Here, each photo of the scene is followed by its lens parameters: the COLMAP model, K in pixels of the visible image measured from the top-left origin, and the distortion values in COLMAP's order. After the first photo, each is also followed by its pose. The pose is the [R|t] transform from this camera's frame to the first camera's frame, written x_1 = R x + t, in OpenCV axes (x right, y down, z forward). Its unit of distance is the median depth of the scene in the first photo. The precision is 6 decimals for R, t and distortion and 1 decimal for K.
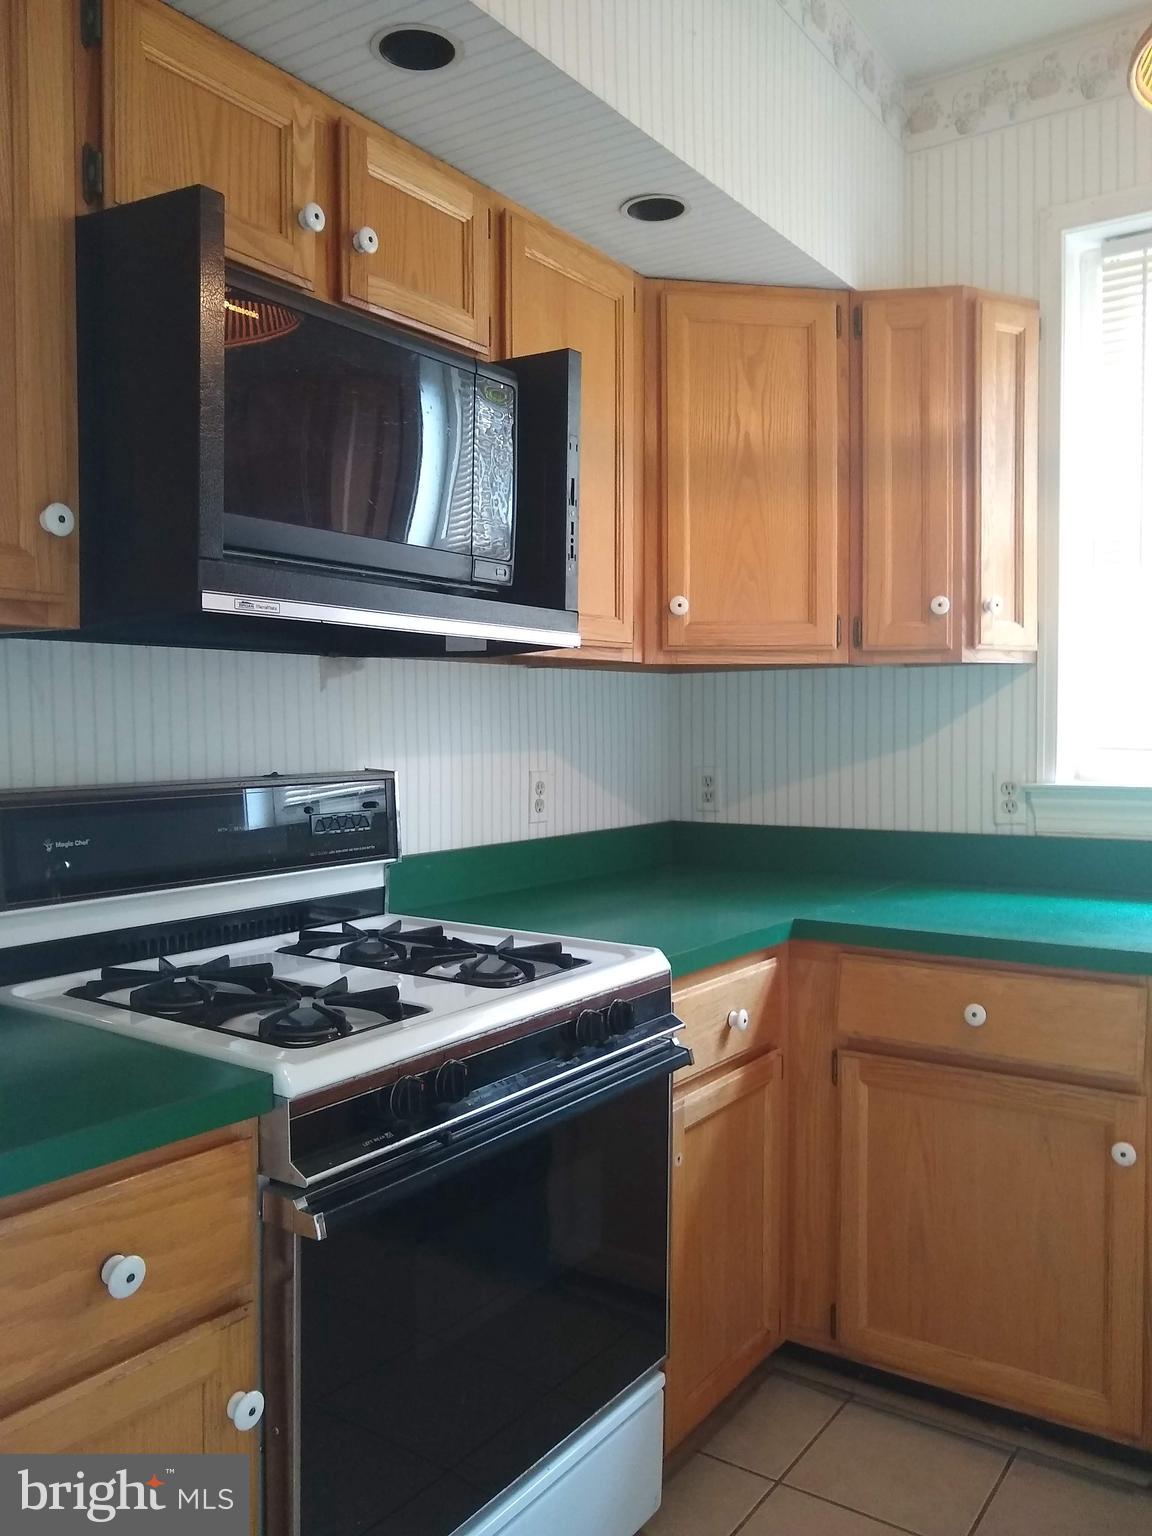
lens RADIAL K [[1231.1, 0, 576.0], [0, 1231.1, 768.0], [0, 0, 1]] dist [0.004908, 0.003781]
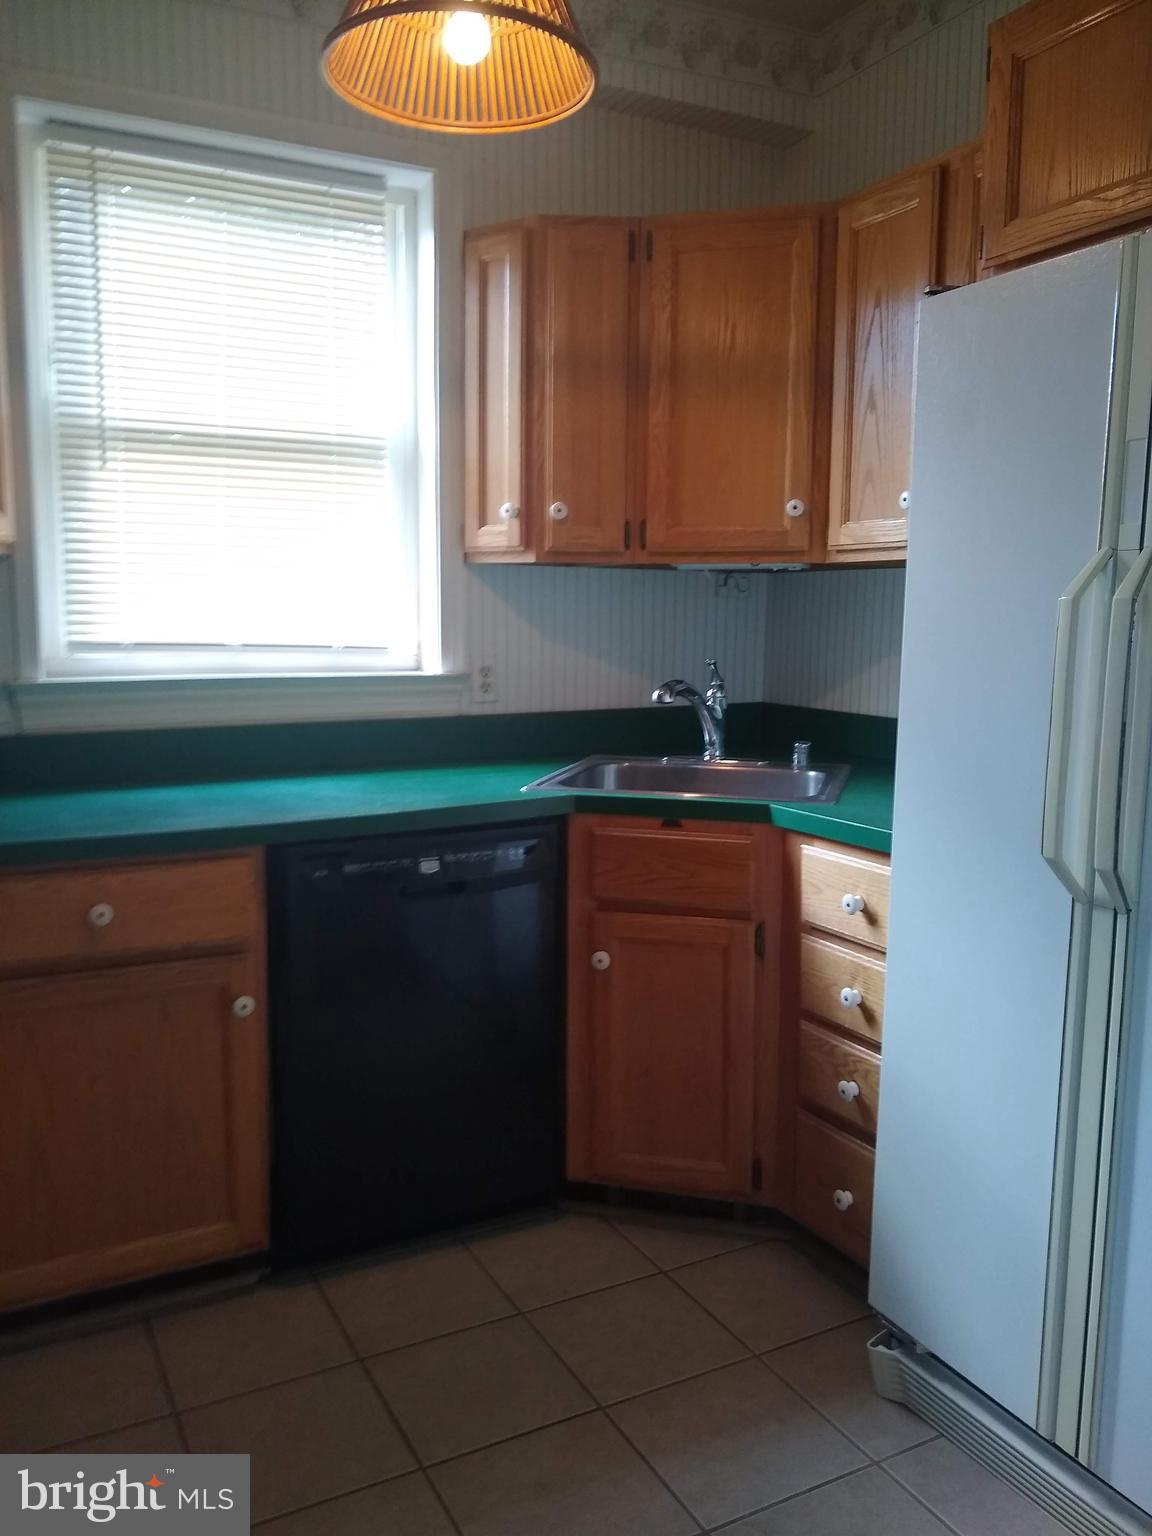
lens RADIAL K [[1238.5, 0, 575.2], [0, 1238.5, 780.9], [0, 0, 1]] dist [-0.010088, -0.015081]
pose [[0.450150, -0.106205, 0.886615, -0.366272], [0.023696, 0.993973, 0.107034, -0.003722], [-0.892639, -0.027172, 0.449953, 0.214879]]
